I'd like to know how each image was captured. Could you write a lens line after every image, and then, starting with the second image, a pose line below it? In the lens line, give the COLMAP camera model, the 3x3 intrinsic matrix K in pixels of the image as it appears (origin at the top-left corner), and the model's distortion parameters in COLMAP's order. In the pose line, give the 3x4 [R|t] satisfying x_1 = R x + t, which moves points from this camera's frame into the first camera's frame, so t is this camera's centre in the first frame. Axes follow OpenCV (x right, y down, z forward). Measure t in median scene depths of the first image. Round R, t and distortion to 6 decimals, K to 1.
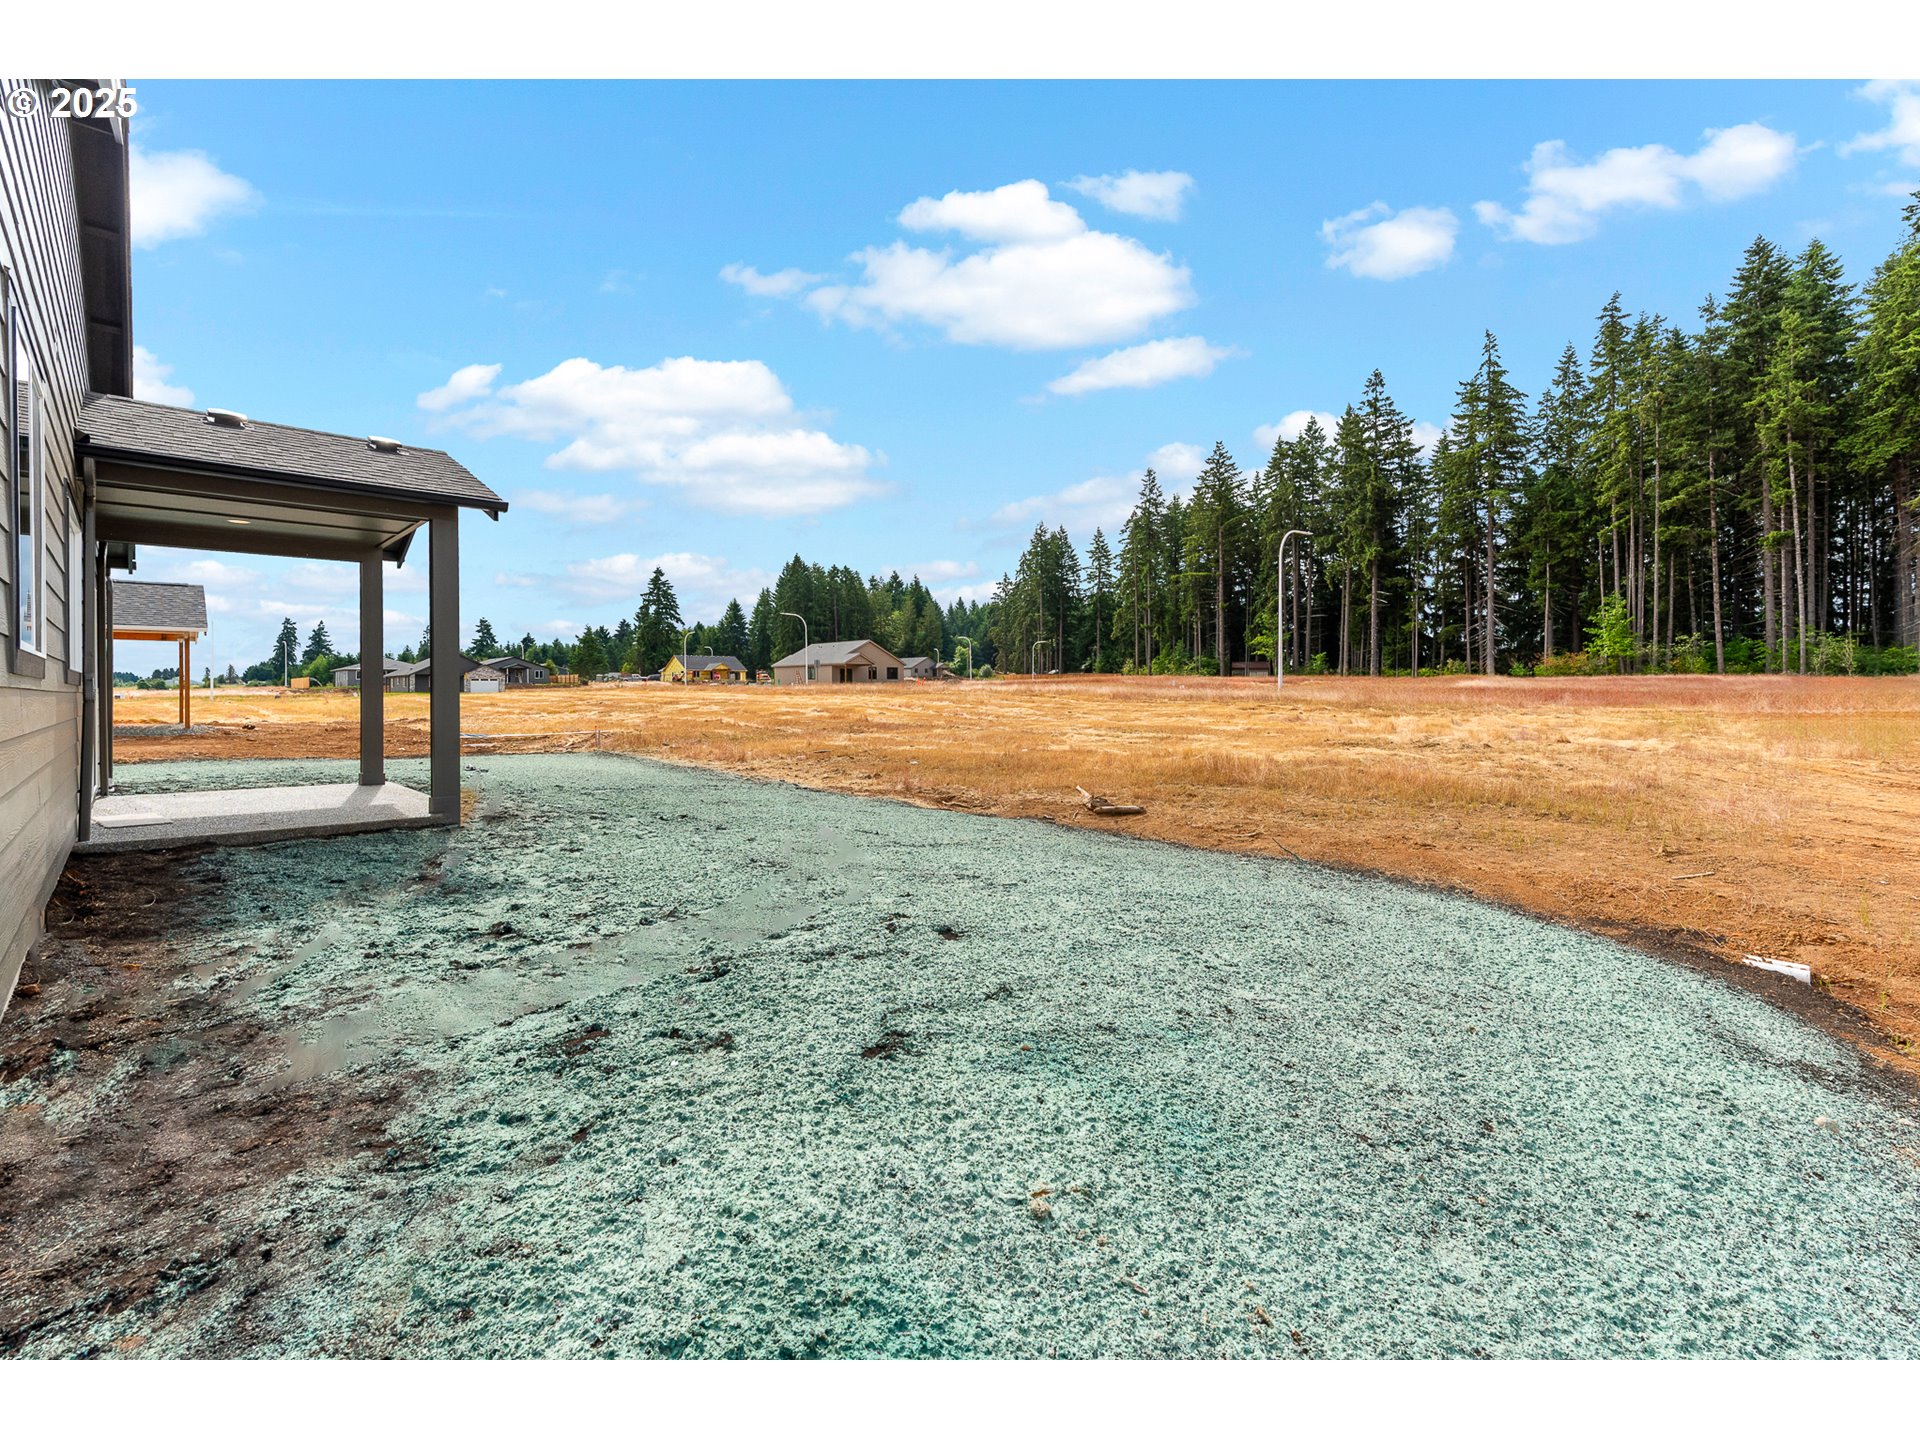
lens RADIAL K [[834.2, 0, 964.2], [0, 834.2, 700.0], [0, 0, 1]] dist [0.007529, 0.000153]
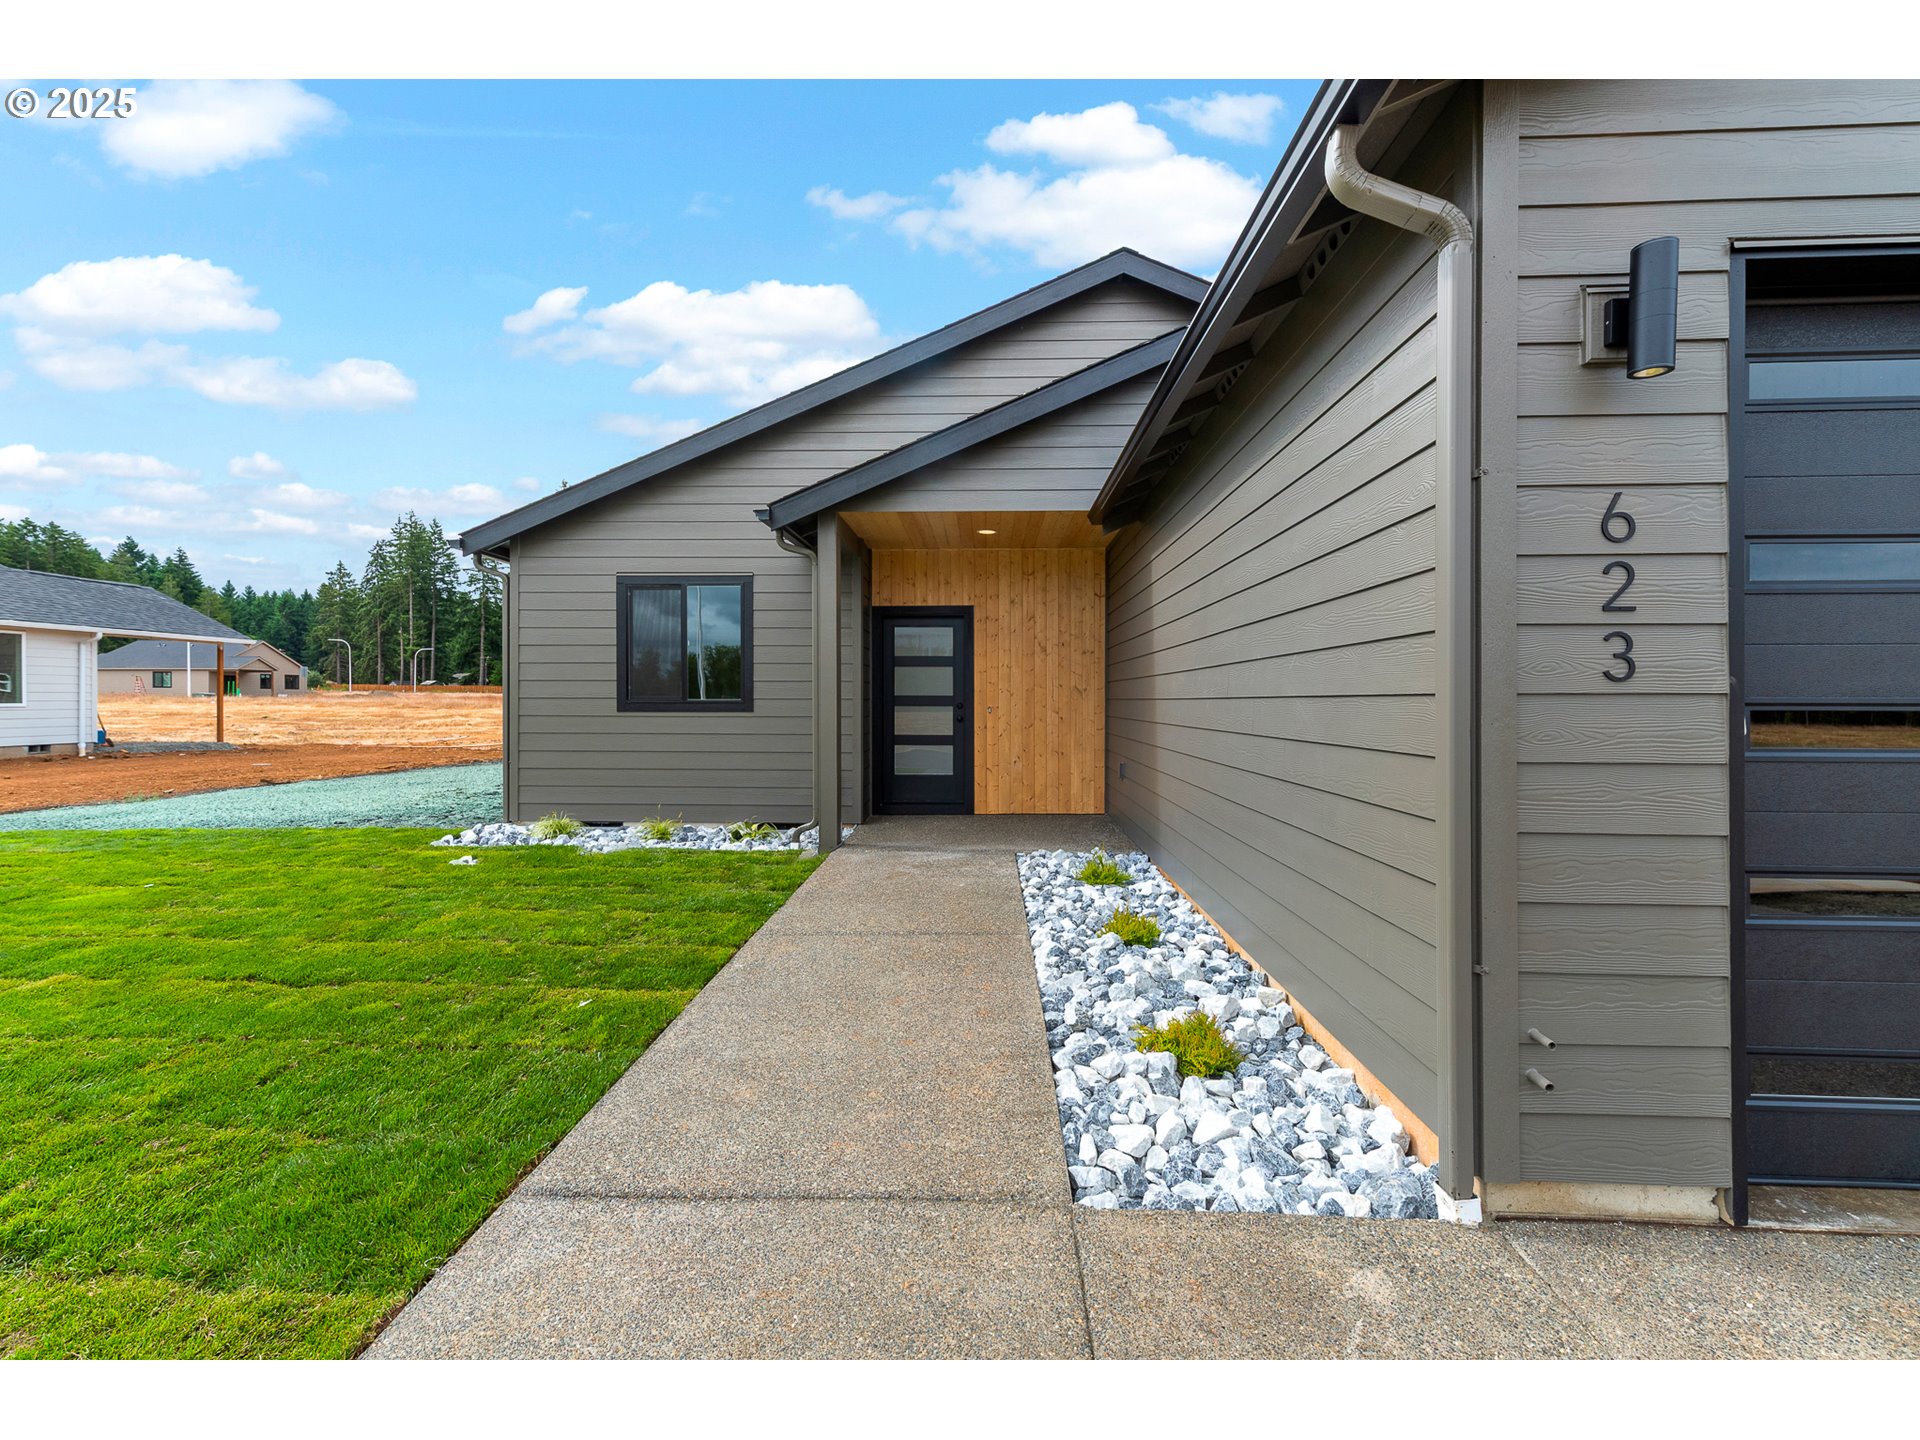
lens RADIAL K [[834.2, 0, 964.2], [0, 834.2, 700.0], [0, 0, 1]] dist [0.007529, 0.000153]
pose [[0.717537, 0.007669, 0.696478, -0.150853], [0.003839, 0.999881, -0.014965, -0.000528], [-0.696509, 0.013412, 0.717422, -0.041669]]
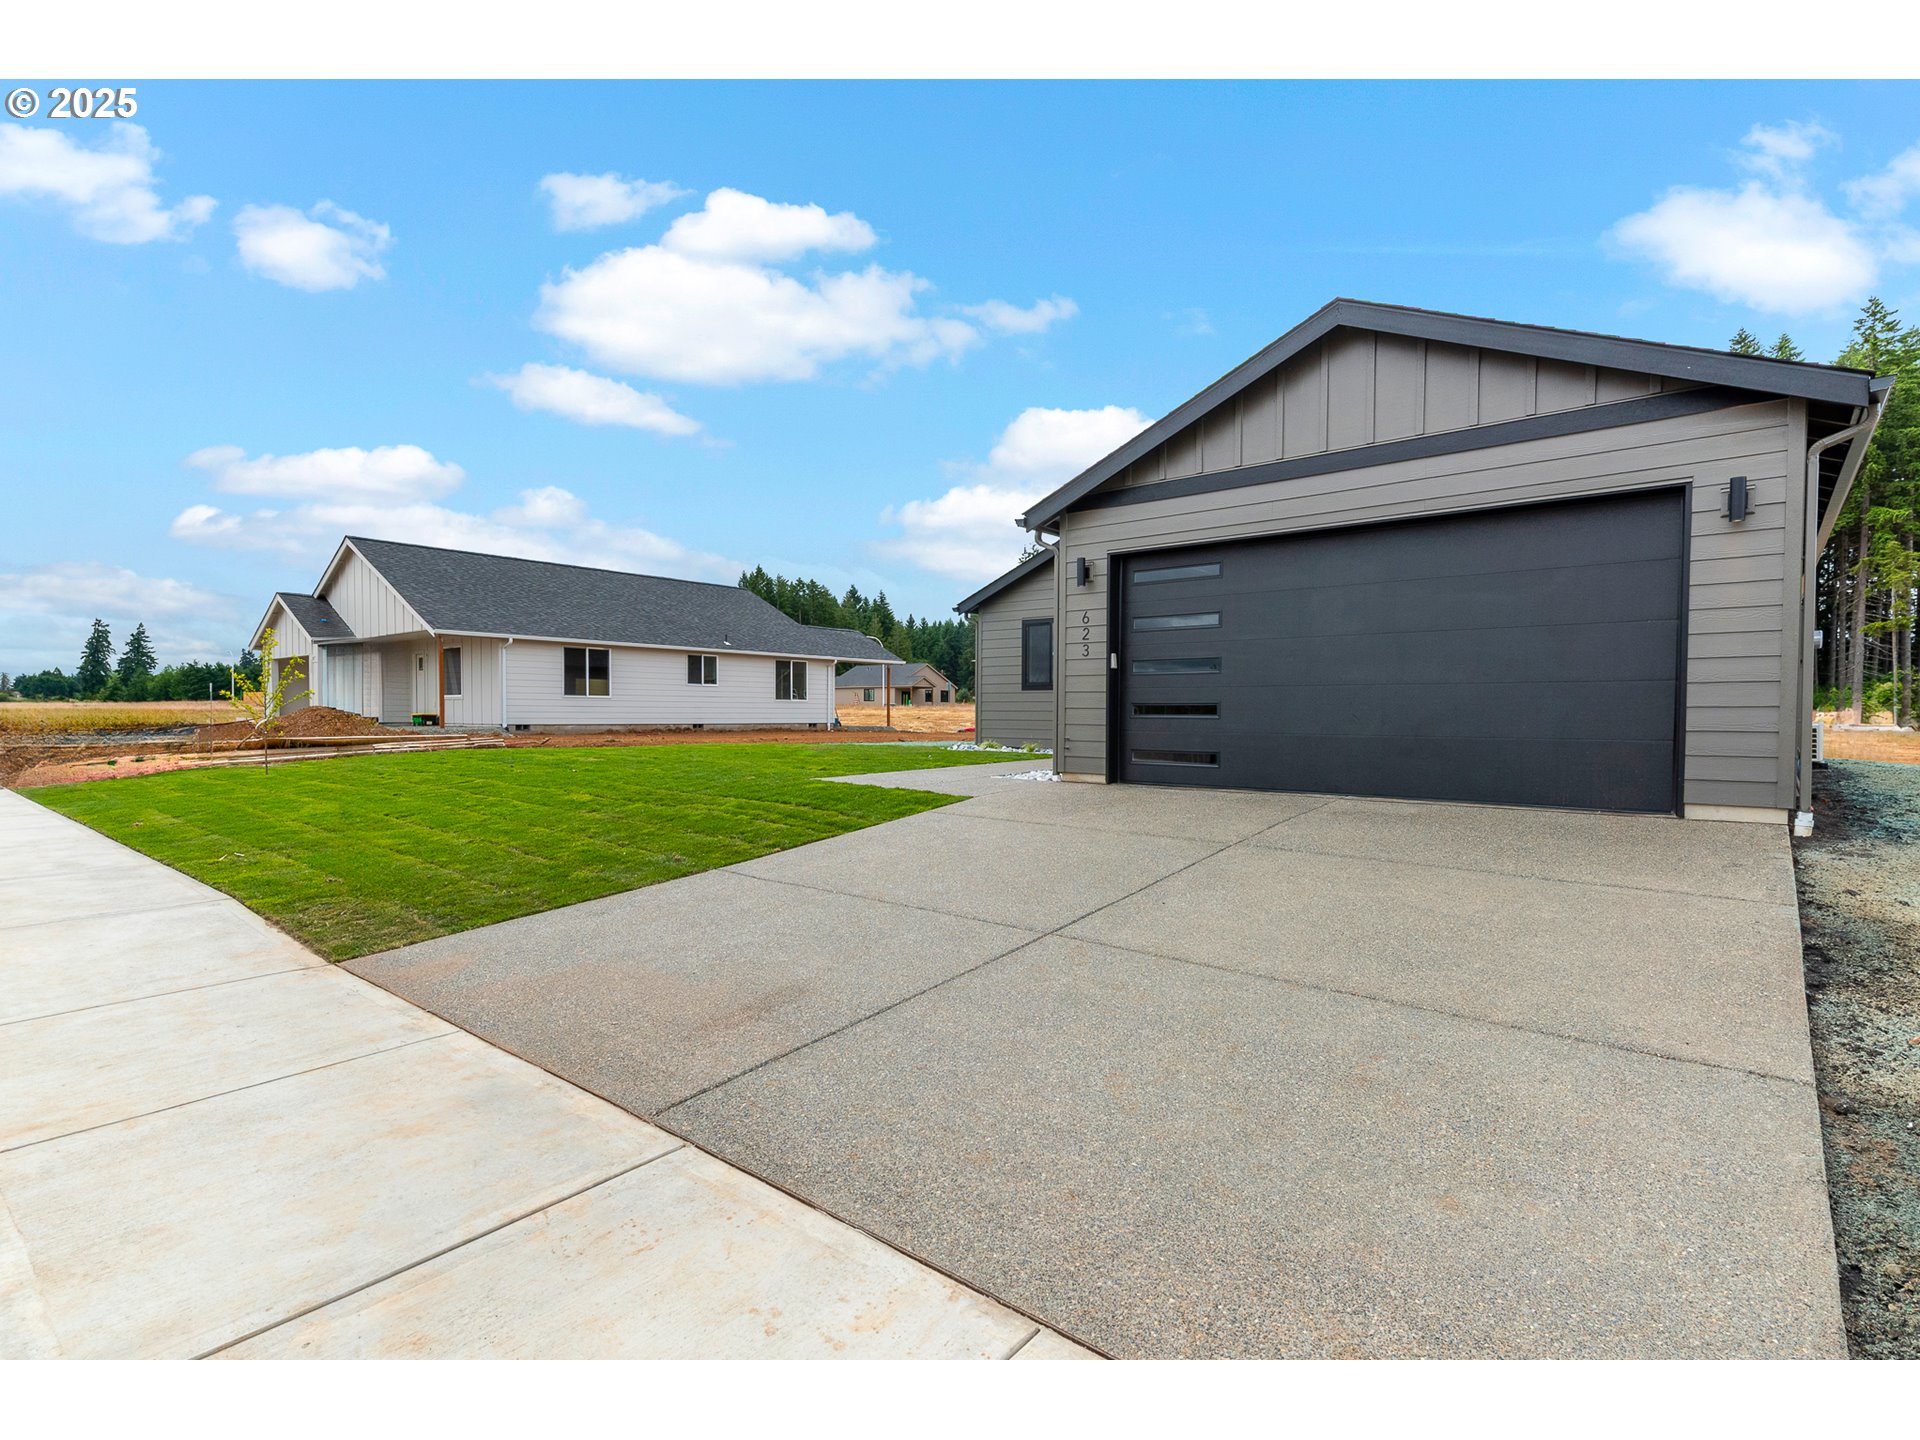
lens RADIAL K [[949.5, 0, 961.6], [0, 949.5, 742.6], [0, 0, 1]] dist [0.001400, 0.000384]
pose [[0.994654, 0.010787, 0.102704, -0.148552], [-0.012327, 0.999821, 0.014372, 0.005160], [-0.102530, -0.015561, 0.994608, -0.117207]]
